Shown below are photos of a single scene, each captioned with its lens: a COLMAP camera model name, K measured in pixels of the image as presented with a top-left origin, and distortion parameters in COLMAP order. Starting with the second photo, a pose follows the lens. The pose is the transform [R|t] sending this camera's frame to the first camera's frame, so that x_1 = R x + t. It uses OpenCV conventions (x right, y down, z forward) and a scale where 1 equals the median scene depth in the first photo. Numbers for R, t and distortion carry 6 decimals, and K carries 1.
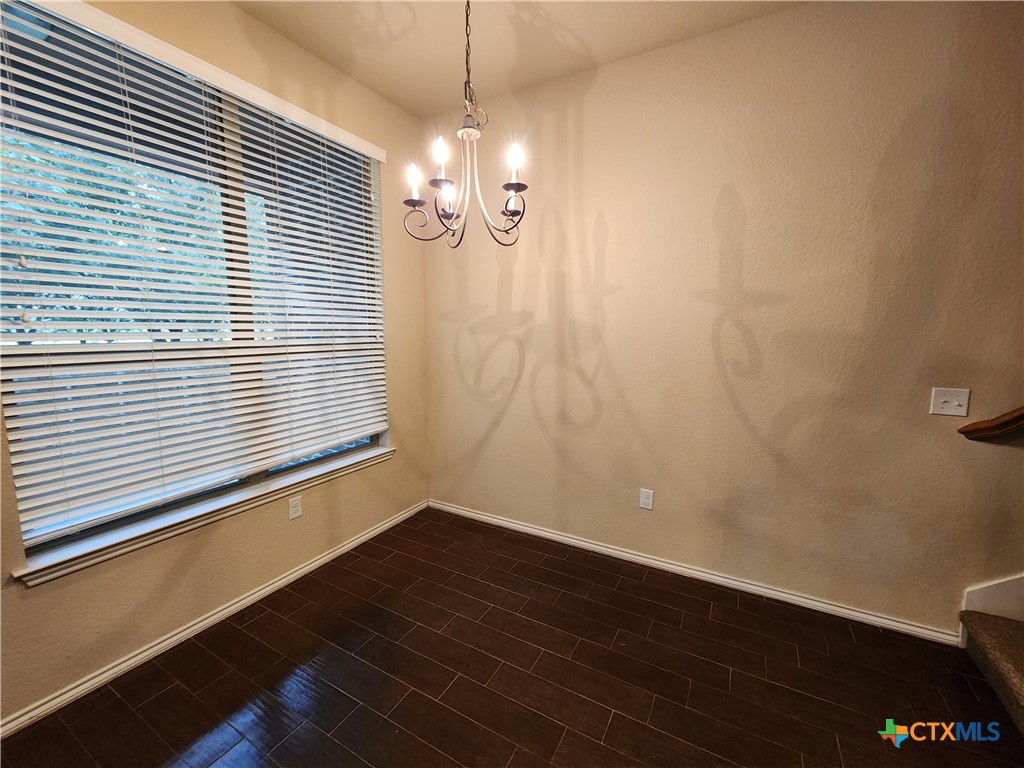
lens RADIAL K [[417.0, 0, 520.0], [0, 417.0, 378.7], [0, 0, 1]] dist [0.006008, -0.003966]
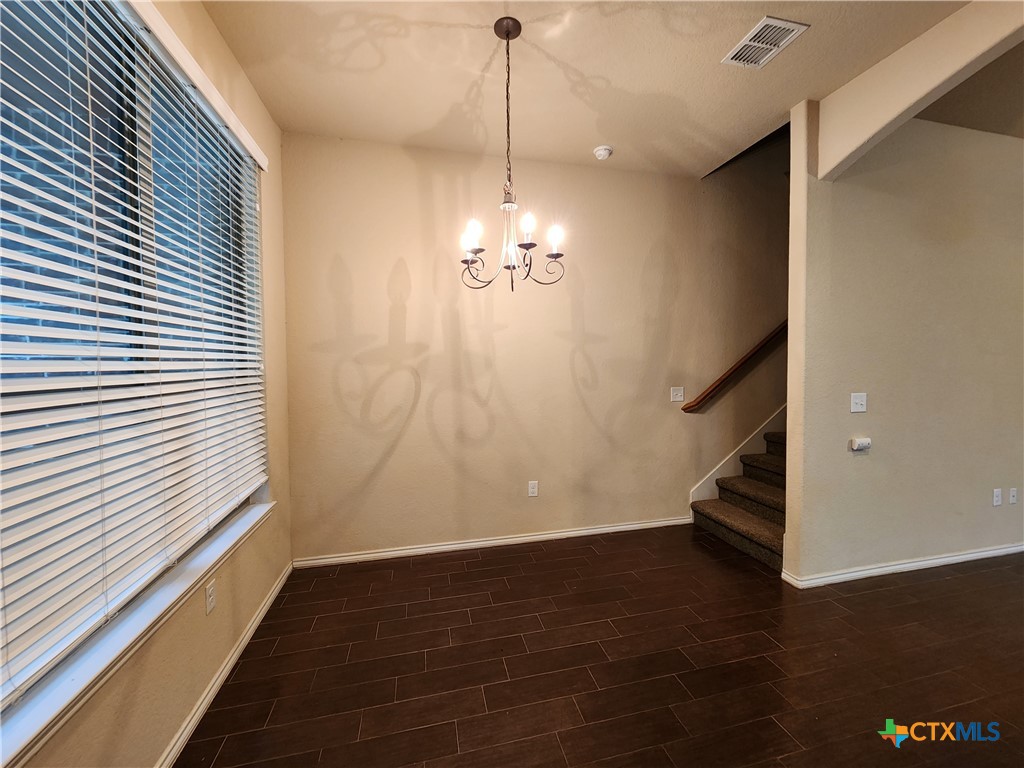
lens RADIAL K [[417.0, 0, 520.0], [0, 417.0, 378.7], [0, 0, 1]] dist [0.006008, -0.003966]
pose [[0.740804, -0.034904, 0.670814, -0.561479], [0.090817, 0.994684, -0.048536, 0.007942], [-0.665554, 0.096877, 0.740036, 0.036951]]
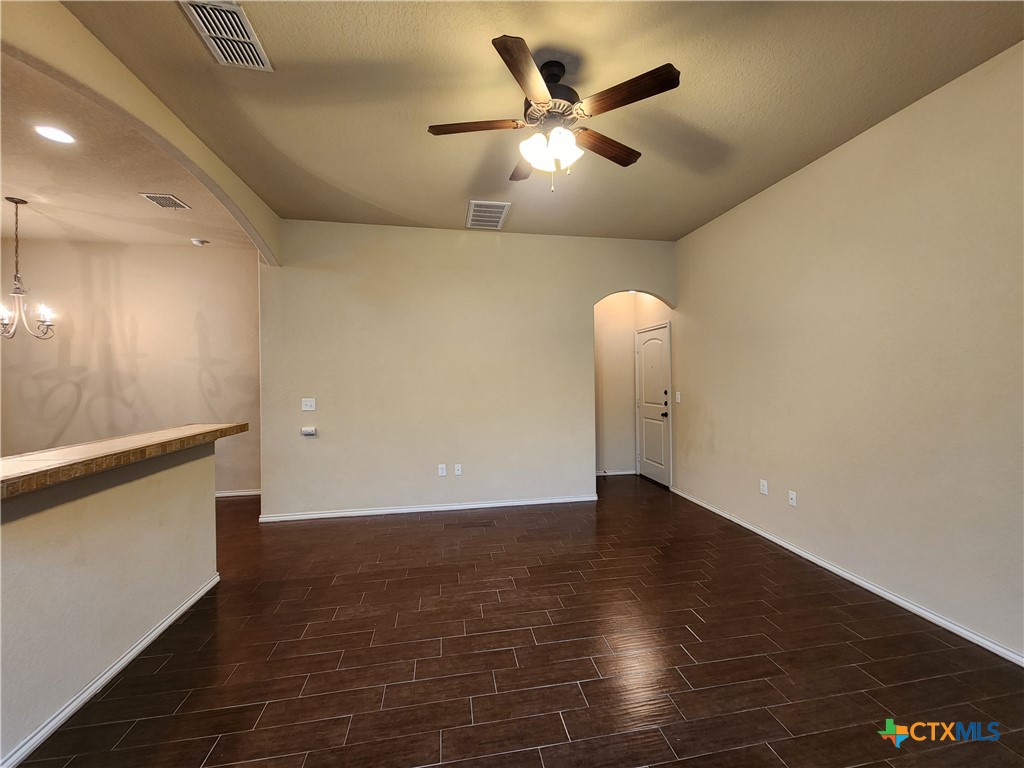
lens RADIAL K [[417.0, 0, 520.0], [0, 417.0, 378.7], [0, 0, 1]] dist [0.006008, -0.003966]
pose [[0.777020, -0.012160, 0.629359, 0.343699], [0.087210, 0.992251, -0.088501, 0.201603], [-0.623406, 0.123653, 0.772059, -1.462062]]
